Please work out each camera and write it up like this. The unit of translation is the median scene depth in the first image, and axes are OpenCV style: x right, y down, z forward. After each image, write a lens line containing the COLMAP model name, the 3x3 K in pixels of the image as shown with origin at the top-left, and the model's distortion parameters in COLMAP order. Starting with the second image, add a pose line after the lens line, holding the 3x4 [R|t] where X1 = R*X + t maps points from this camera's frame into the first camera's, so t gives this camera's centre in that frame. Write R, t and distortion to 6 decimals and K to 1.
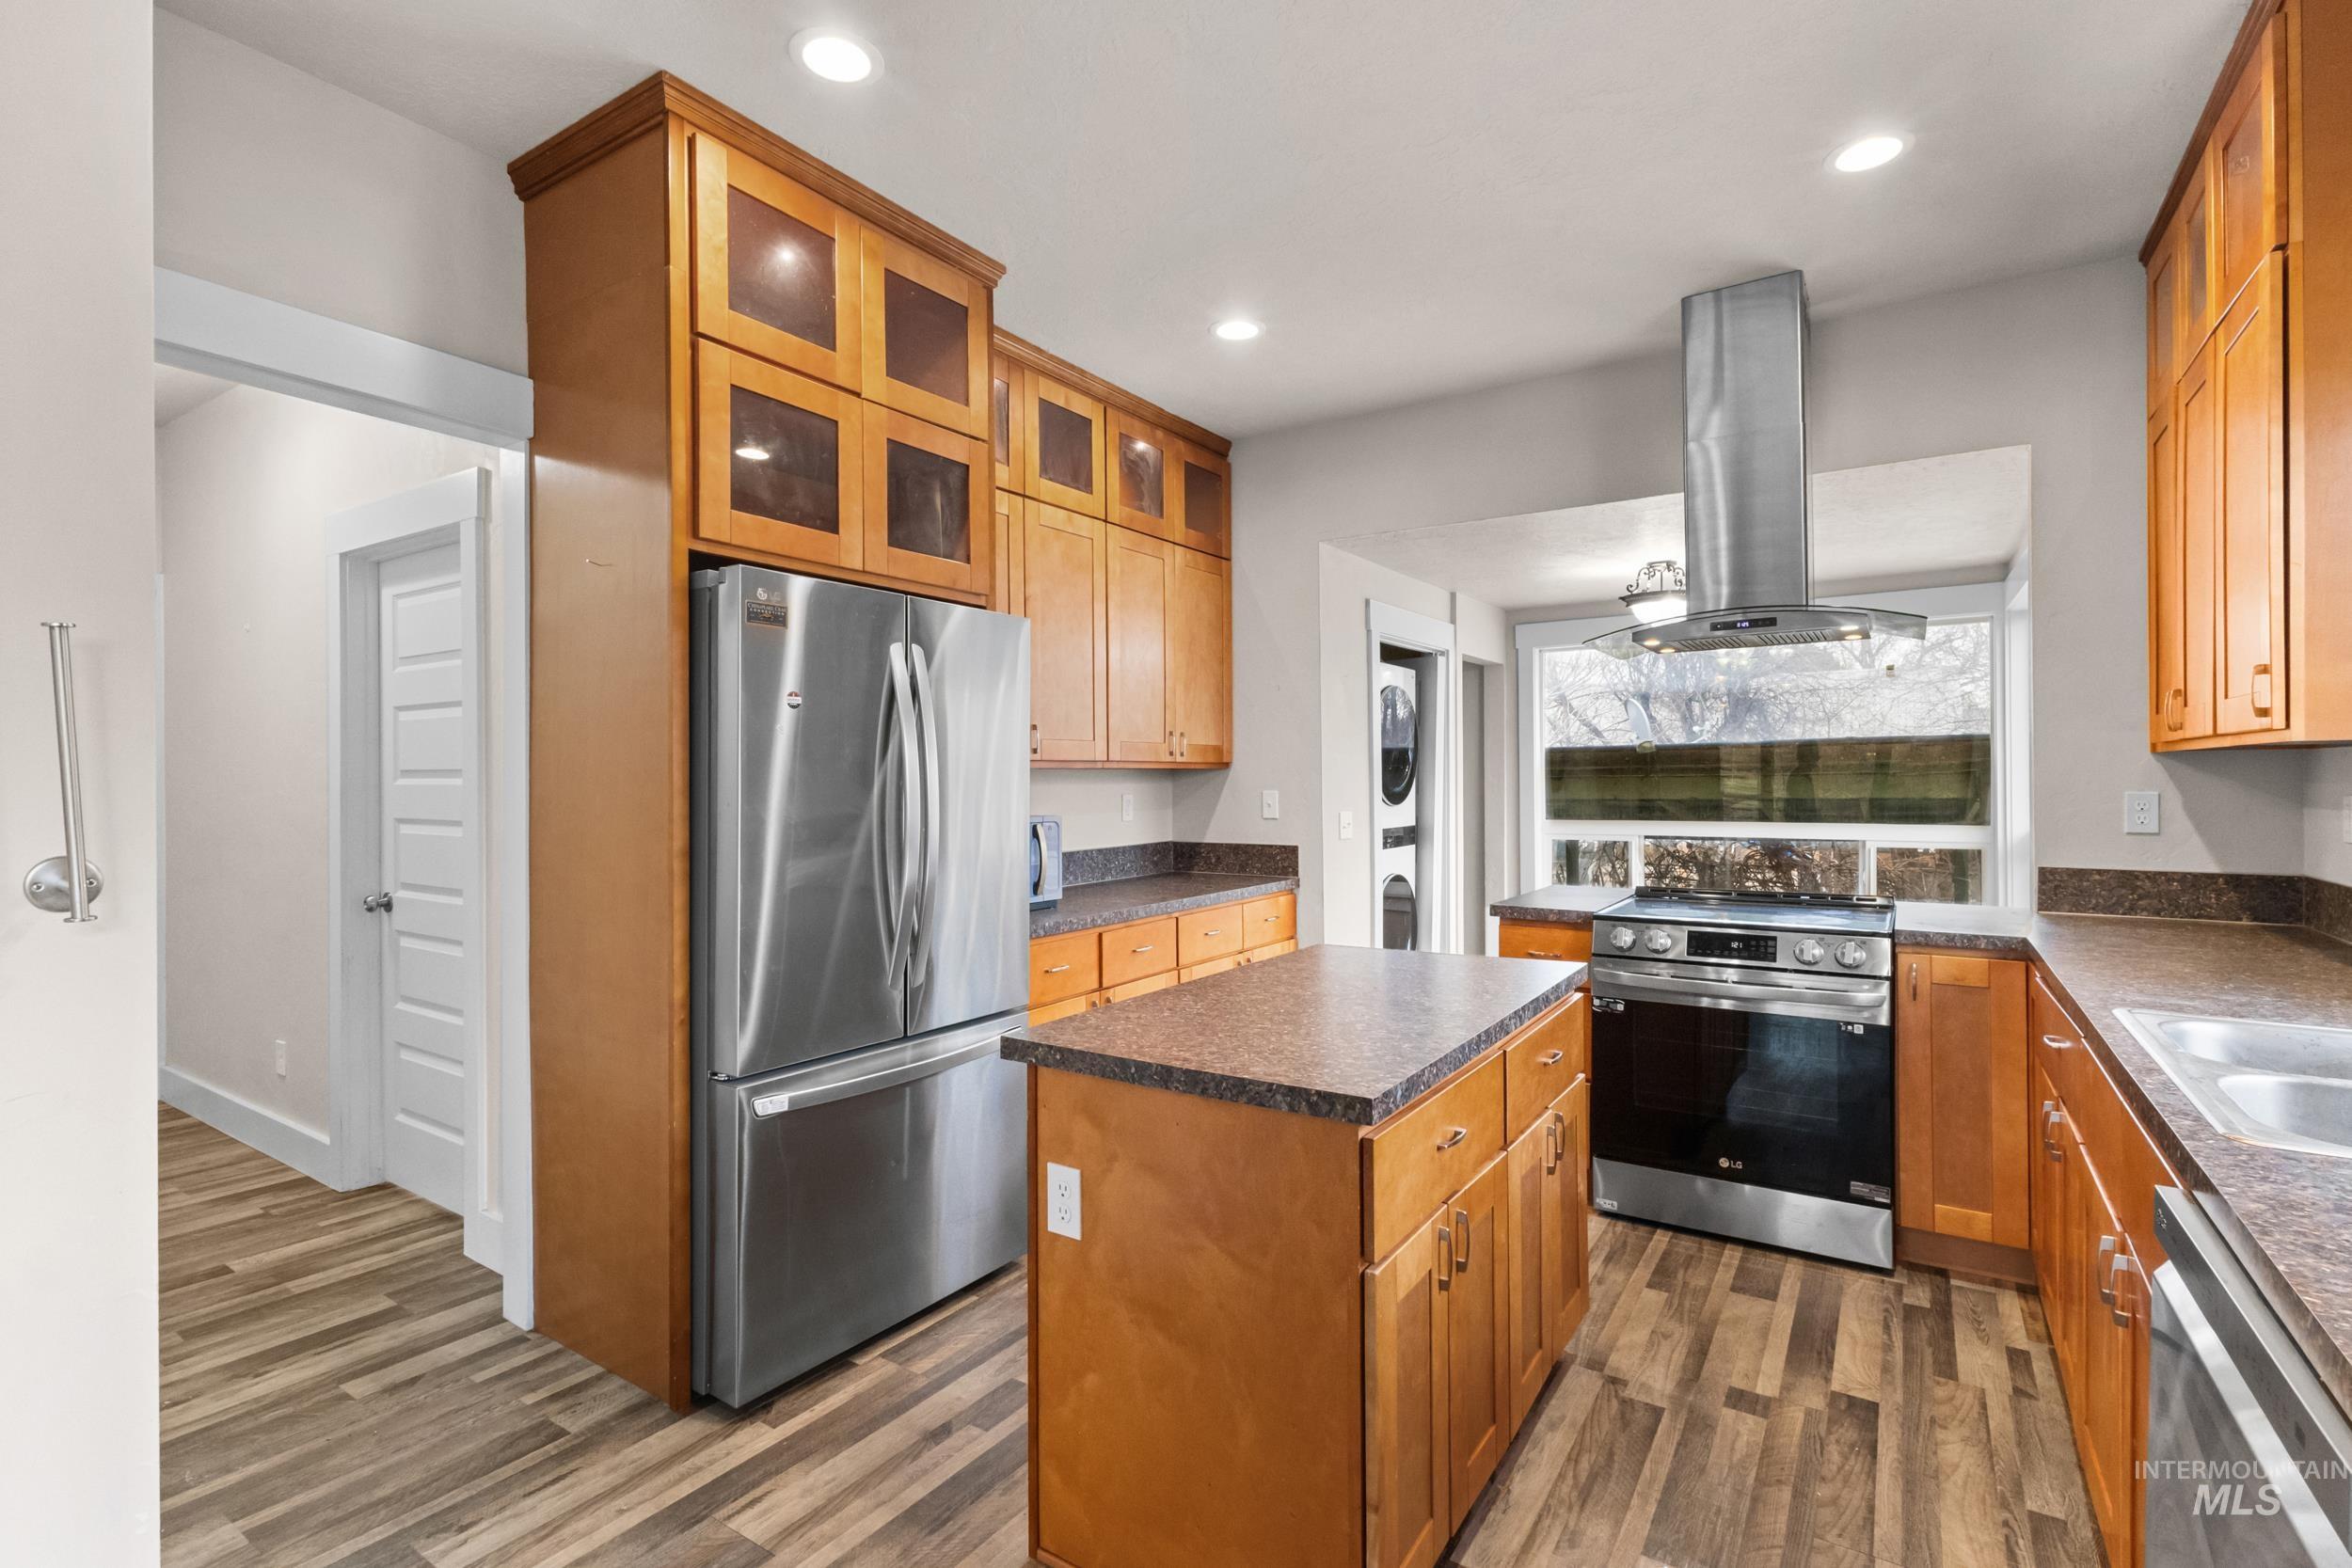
lens RADIAL K [[1089.7, 0, 1168.1], [0, 1089.7, 776.1], [0, 0, 1]] dist [0.000277, -0.000558]
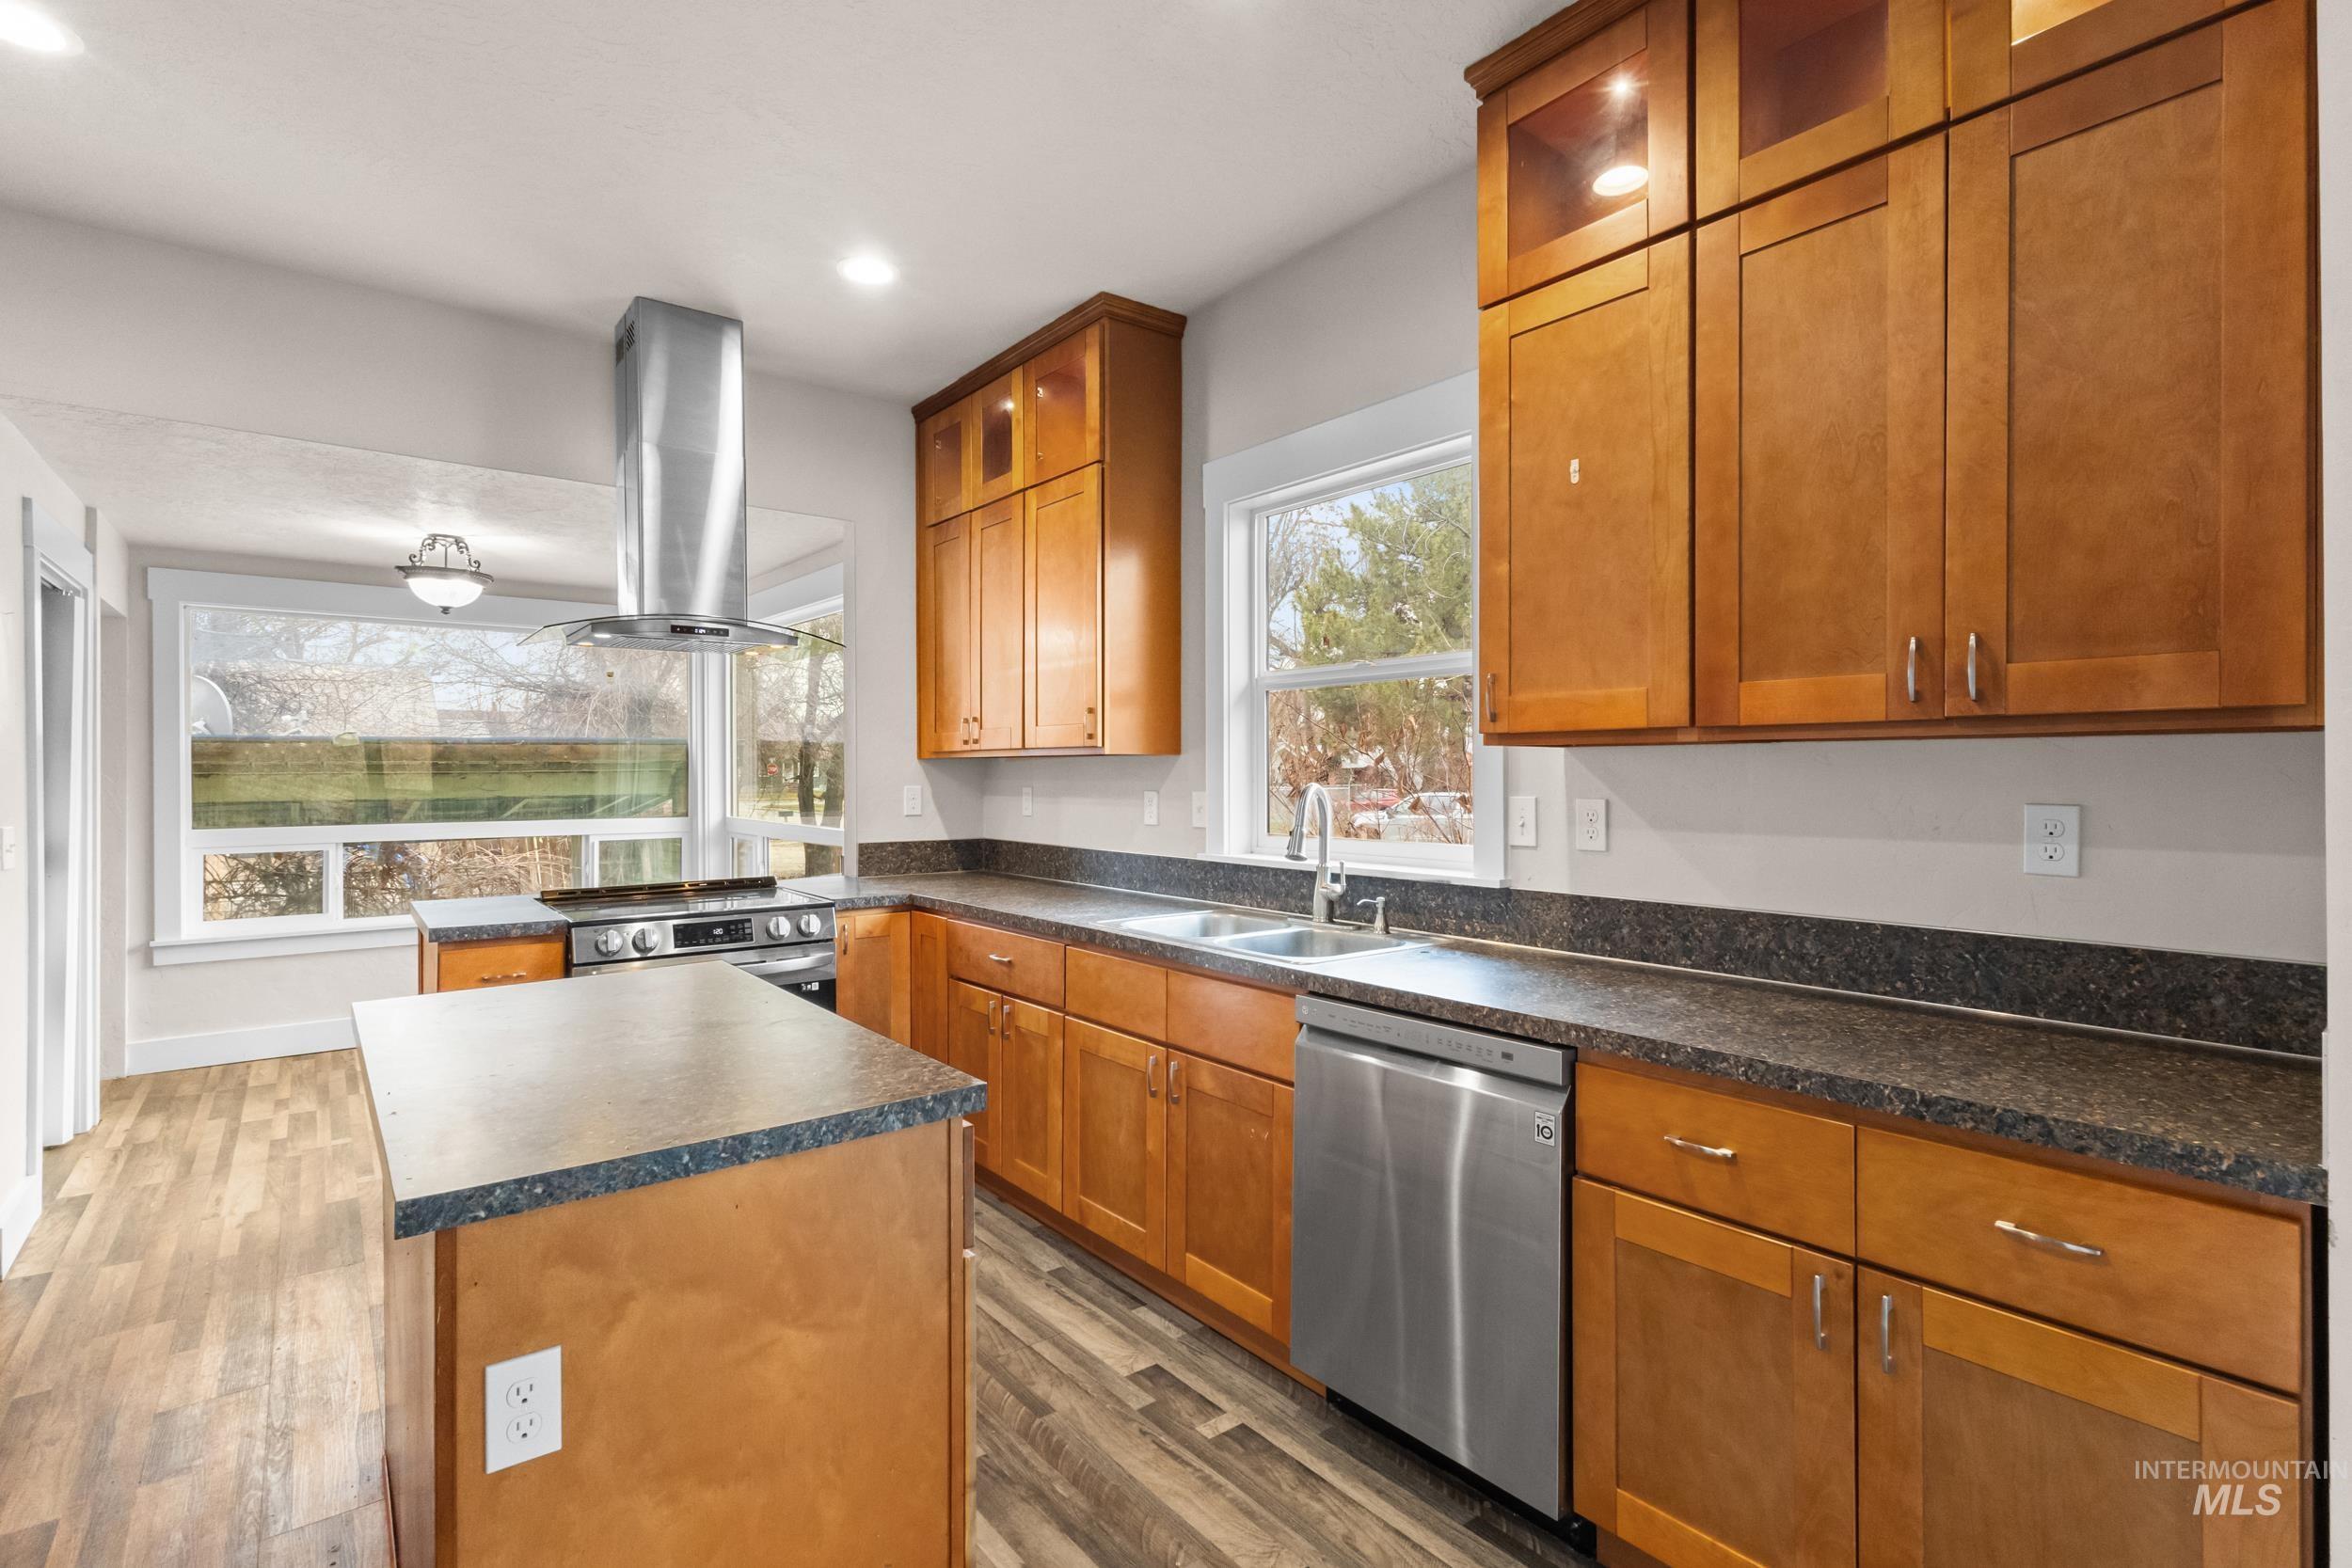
lens RADIAL K [[1089.7, 0, 1168.1], [0, 1089.7, 776.1], [0, 0, 1]] dist [0.000277, -0.000558]
pose [[0.304282, 0.002839, 0.952578, -0.247517], [-0.003053, 0.999993, -0.002005, 0.002372], [-0.952577, -0.002298, 0.304289, 0.174077]]
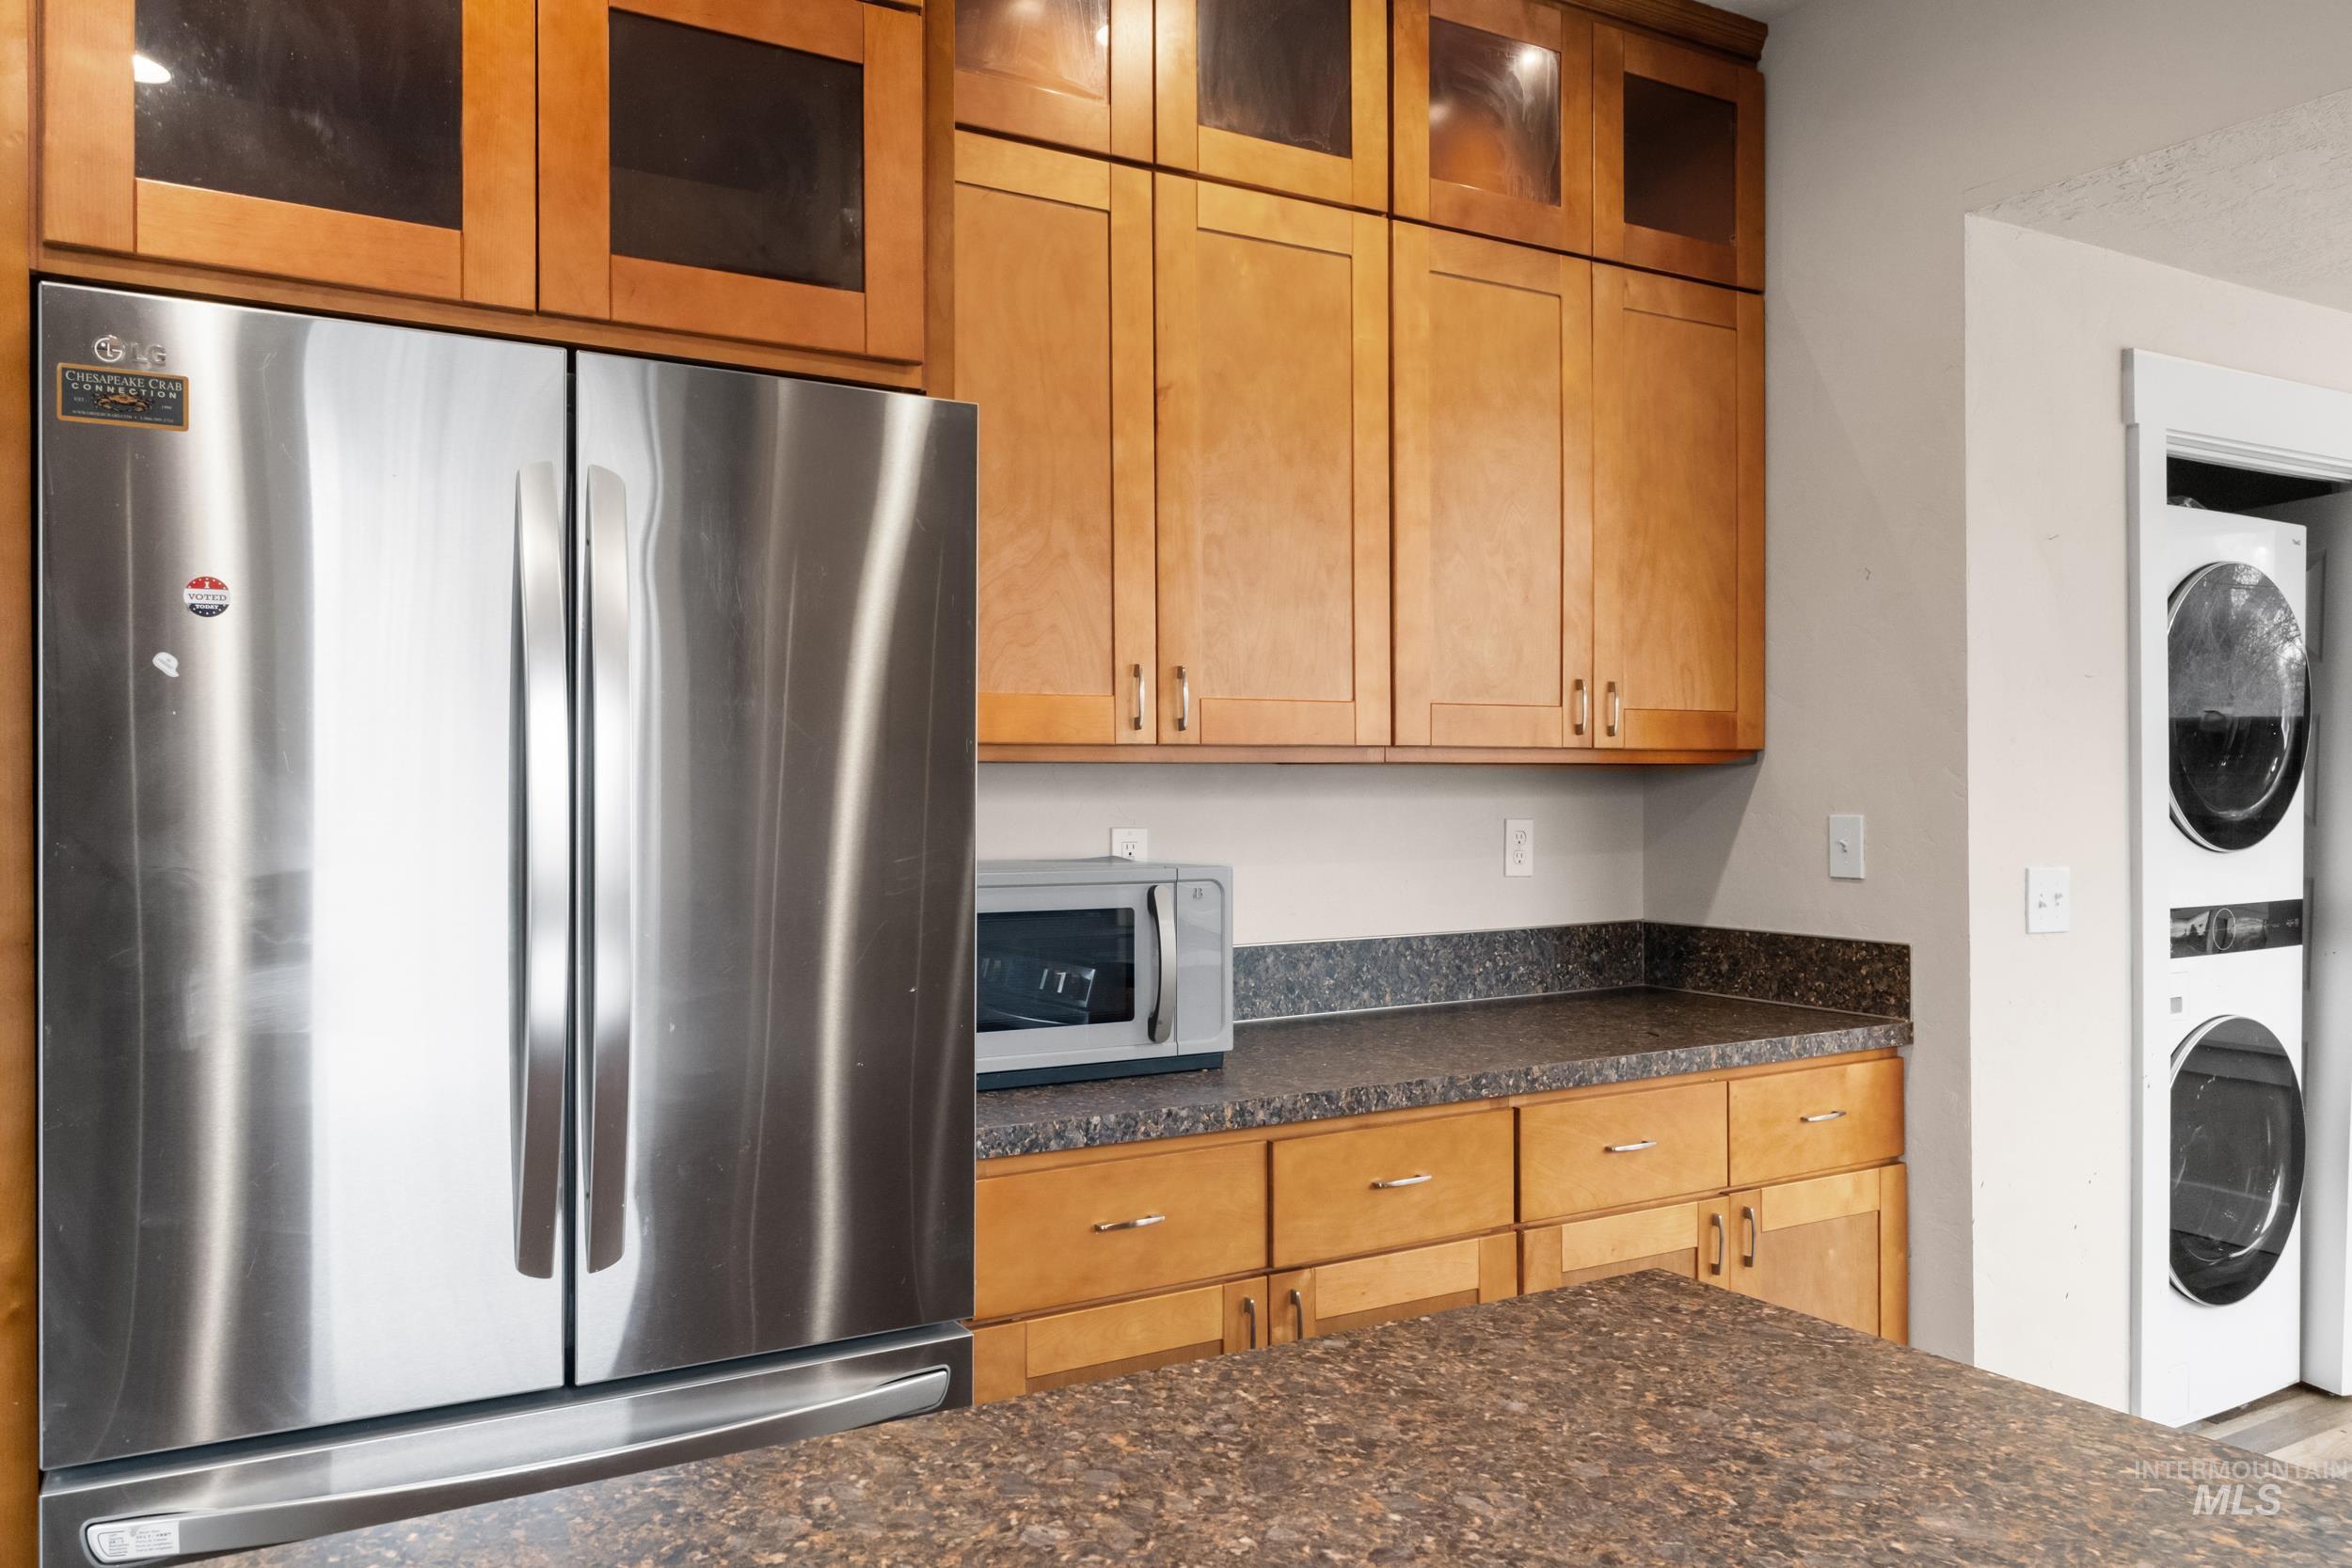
lens RADIAL K [[1697.6, 0, 1176.6], [0, 1697.6, 788.9], [0, 0, 1]] dist [0.007623, 0.001937]
pose [[0.902948, 0.001750, -0.429747, 0.149370], [-0.000699, 0.999996, 0.002603, 0.002047], [0.429750, -0.002050, 0.902946, 0.290726]]
